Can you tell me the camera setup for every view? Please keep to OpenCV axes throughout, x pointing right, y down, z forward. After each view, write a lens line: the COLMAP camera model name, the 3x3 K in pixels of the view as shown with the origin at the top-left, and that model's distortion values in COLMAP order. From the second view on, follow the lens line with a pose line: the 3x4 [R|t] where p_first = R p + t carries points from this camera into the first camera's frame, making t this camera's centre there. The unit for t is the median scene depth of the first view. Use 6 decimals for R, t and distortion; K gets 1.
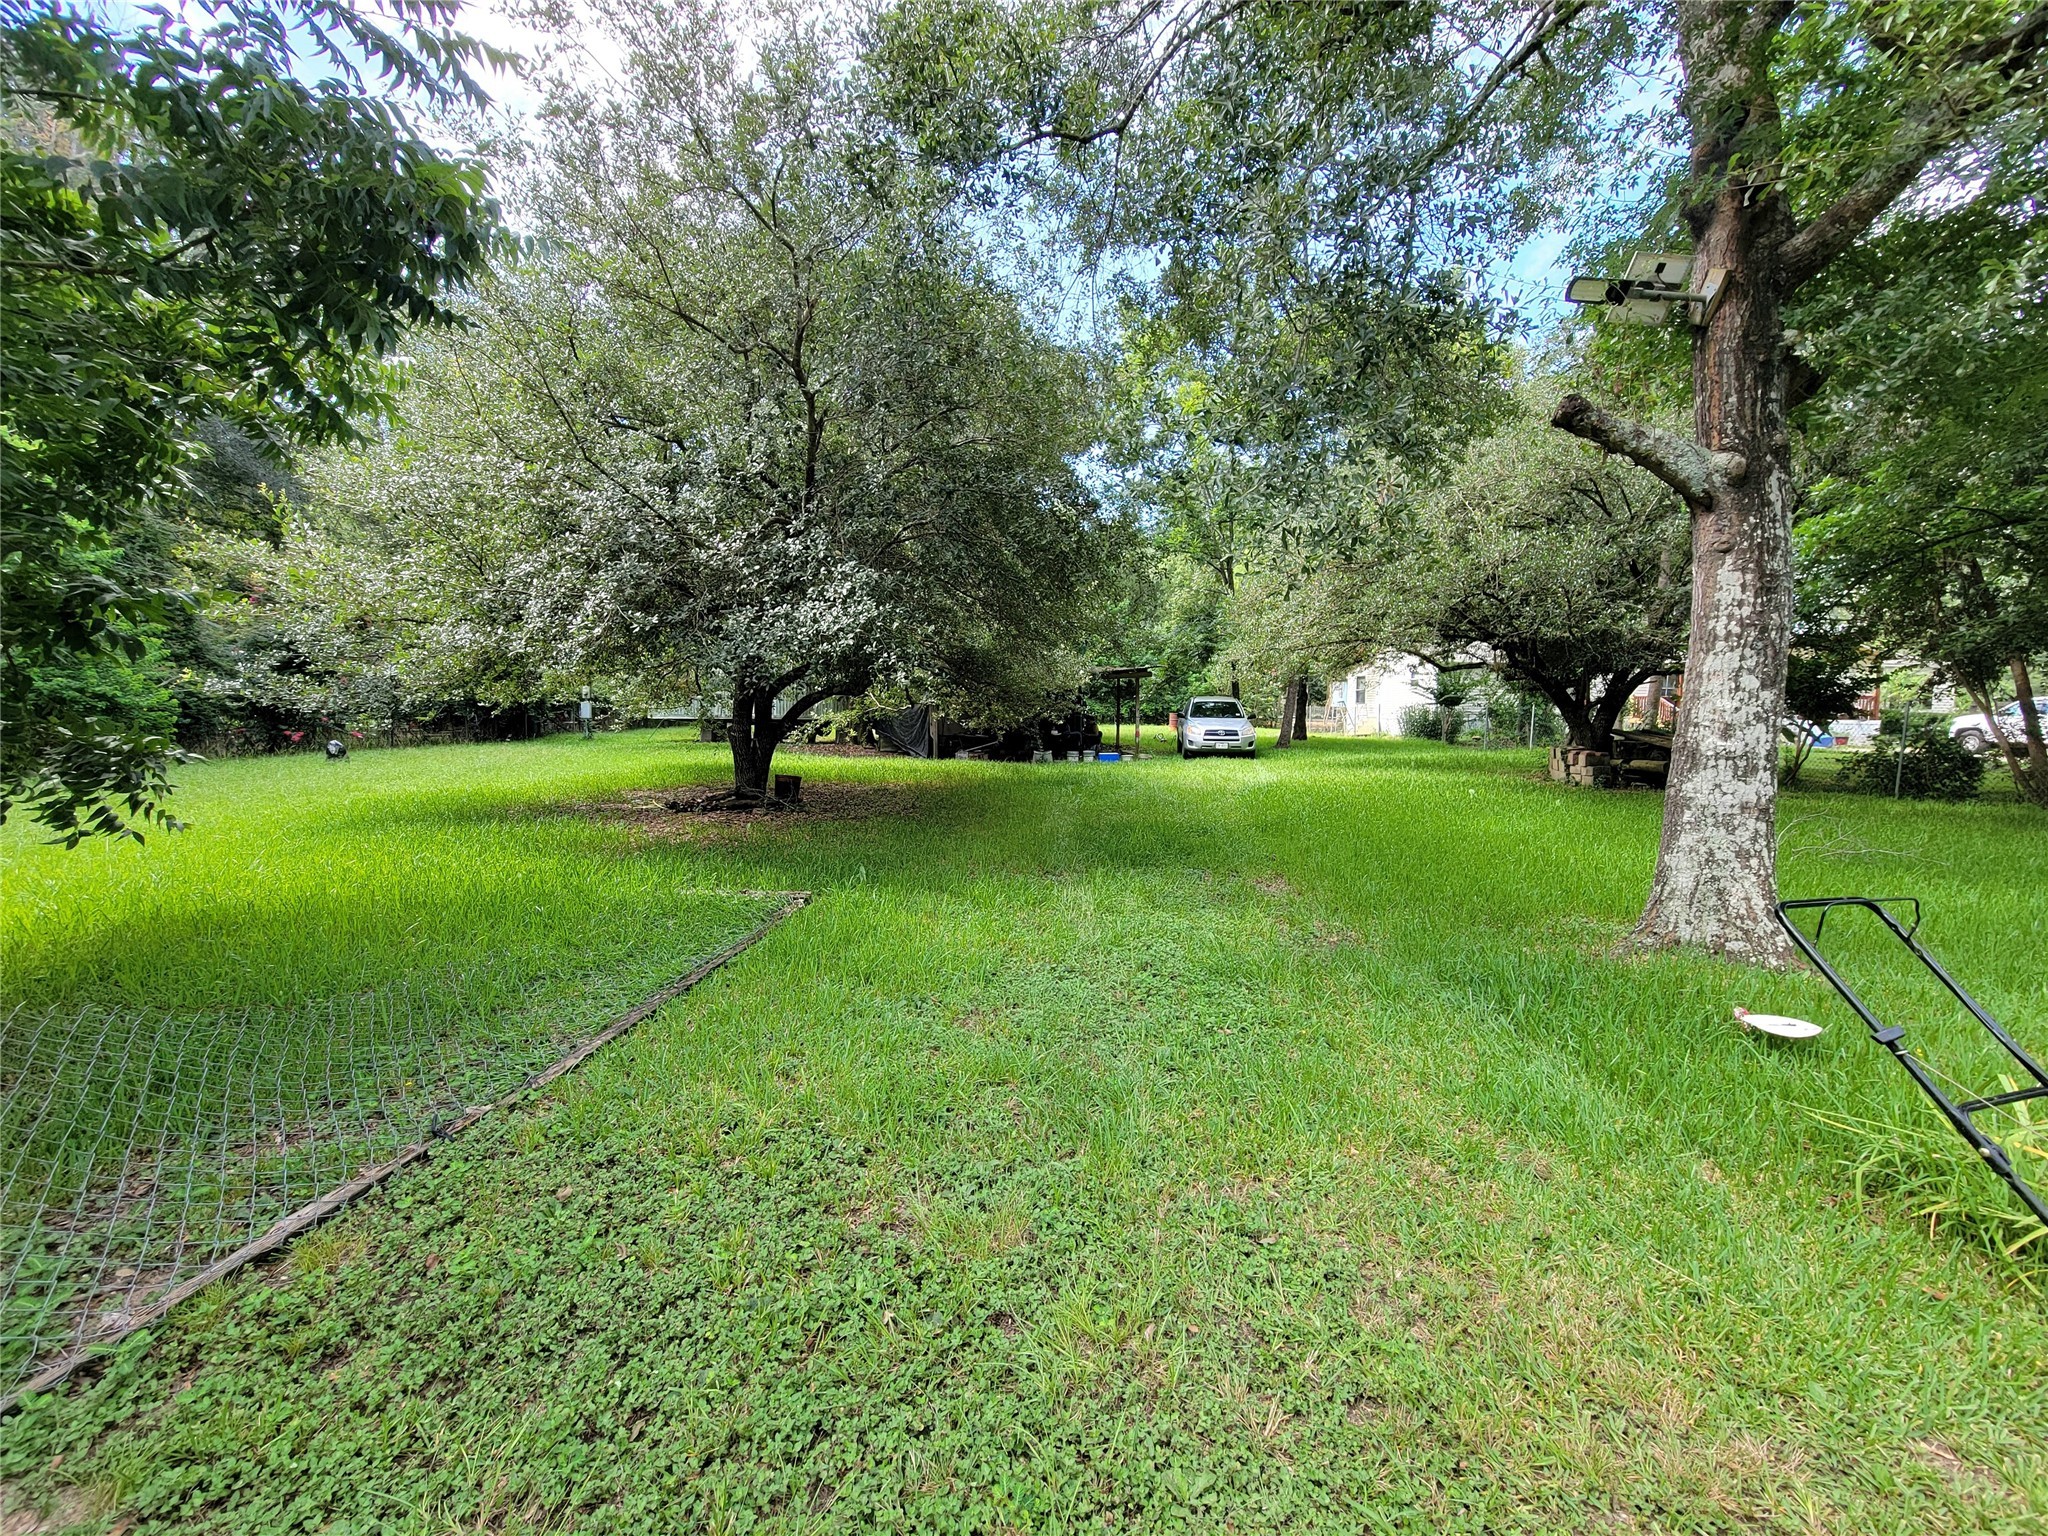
lens RADIAL K [[822.1, 0, 1024.5], [0, 822.1, 771.0], [0, 0, 1]] dist [-0.000116, -0.000005]
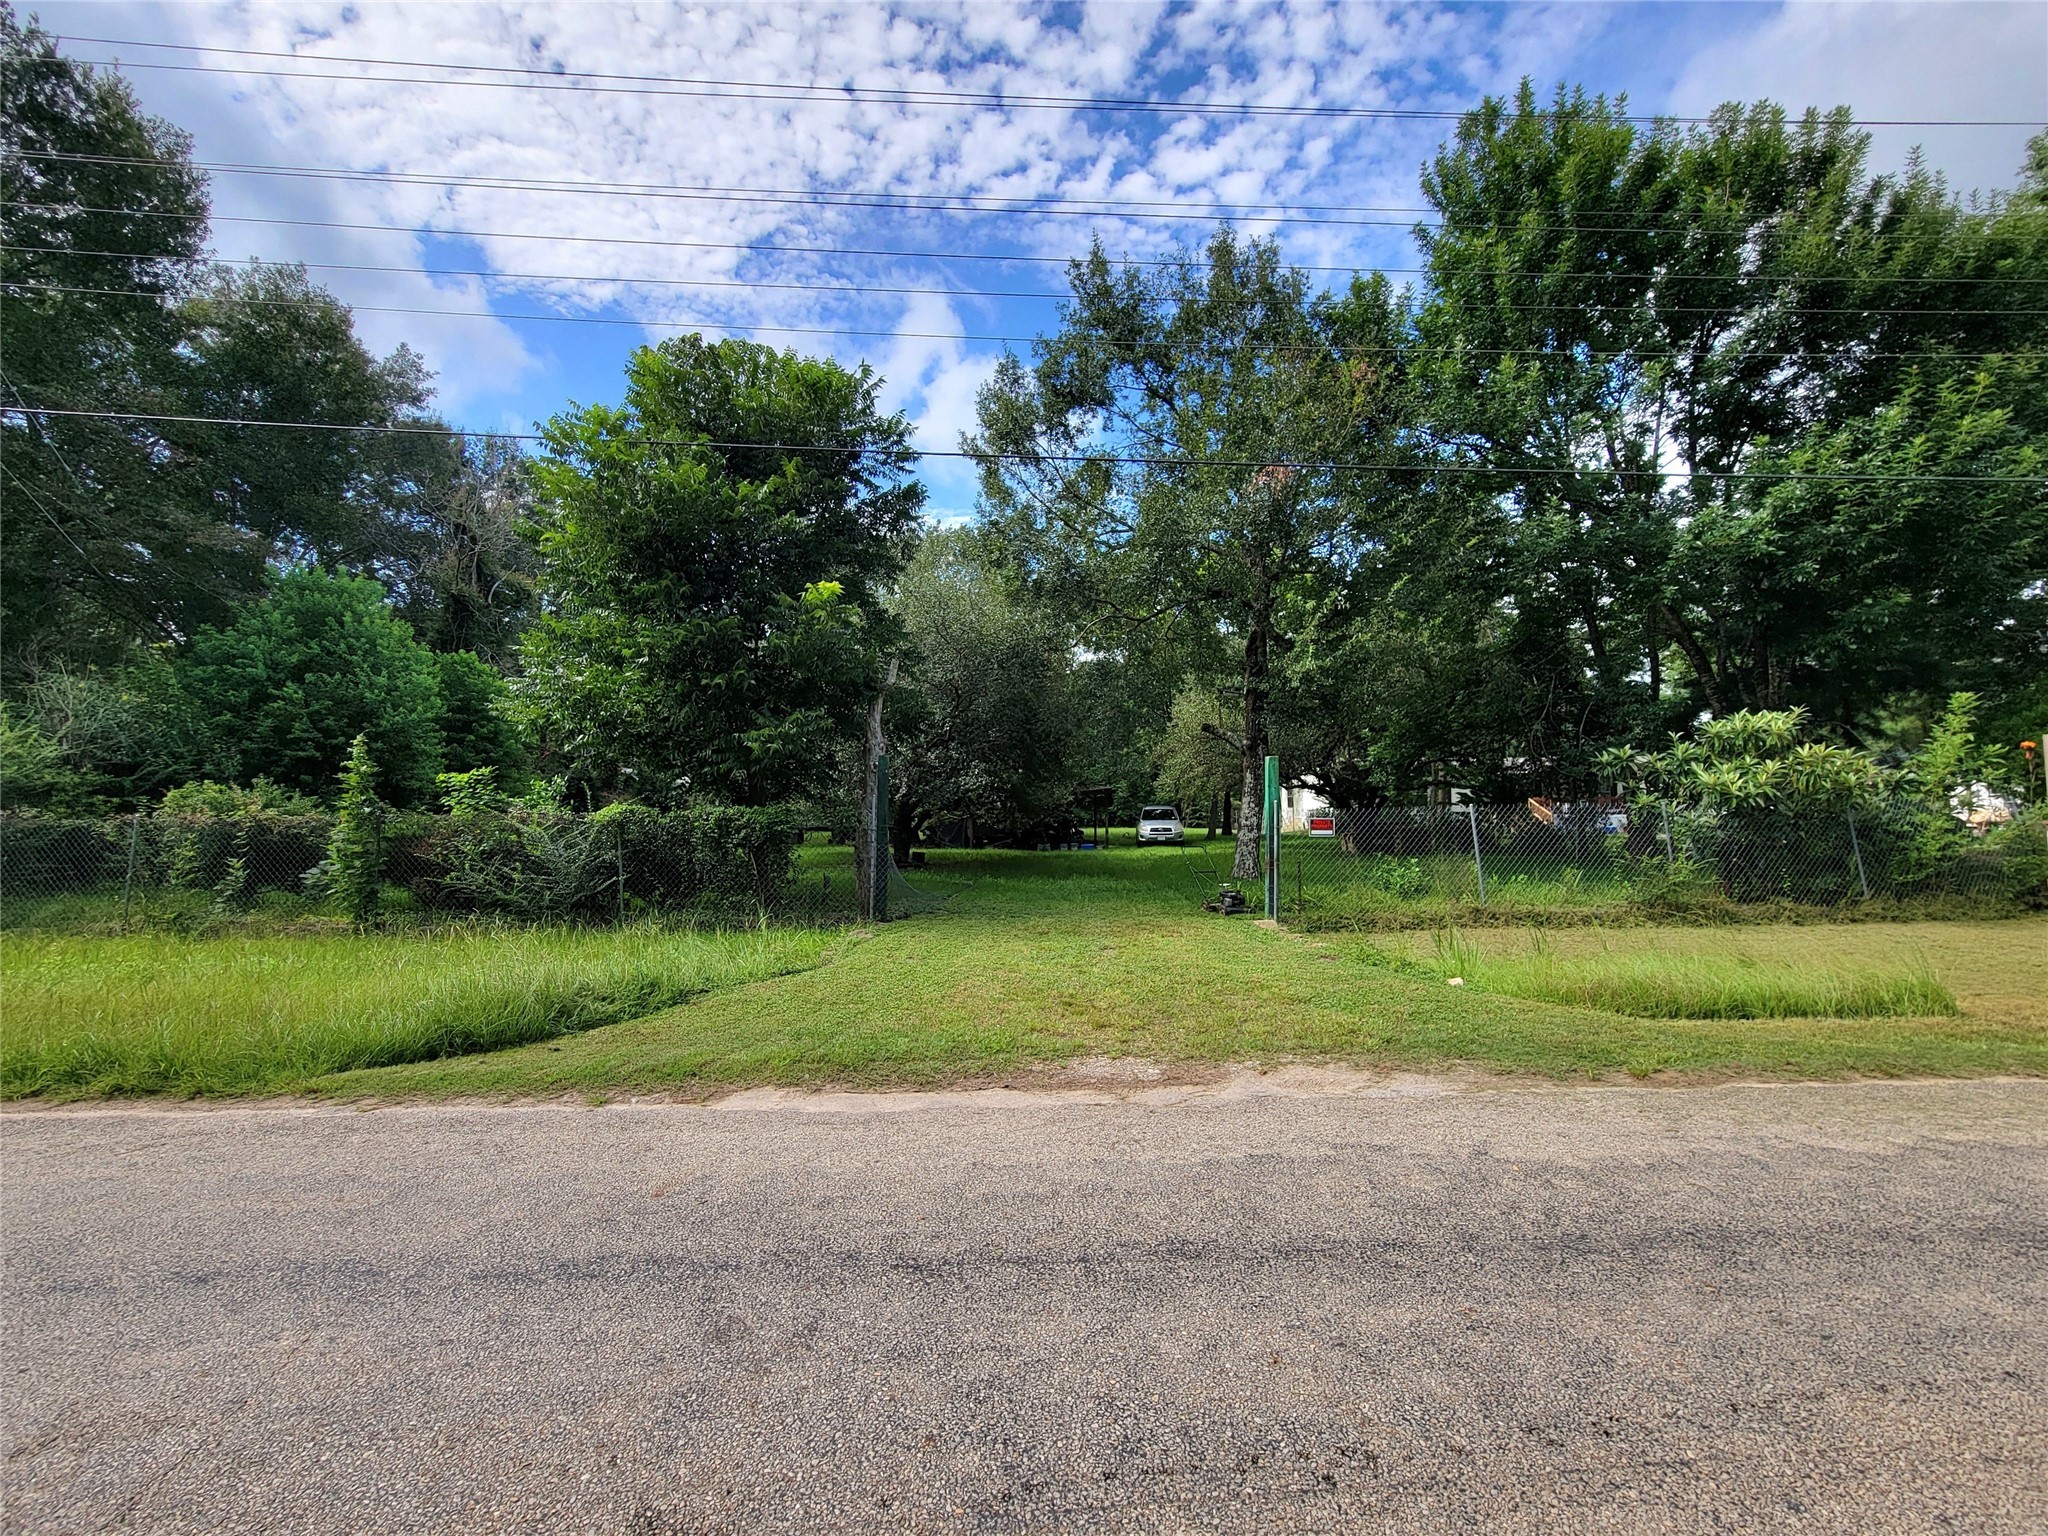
lens RADIAL K [[822.1, 0, 1022.4], [0, 822.1, 772.6], [0, 0, 1]] dist [-0.000116, -0.000005]
pose [[0.999744, -0.020221, 0.010142, -0.030317], [0.021382, 0.991063, -0.131673, 0.043752], [-0.007389, 0.131856, 0.991241, -0.523493]]
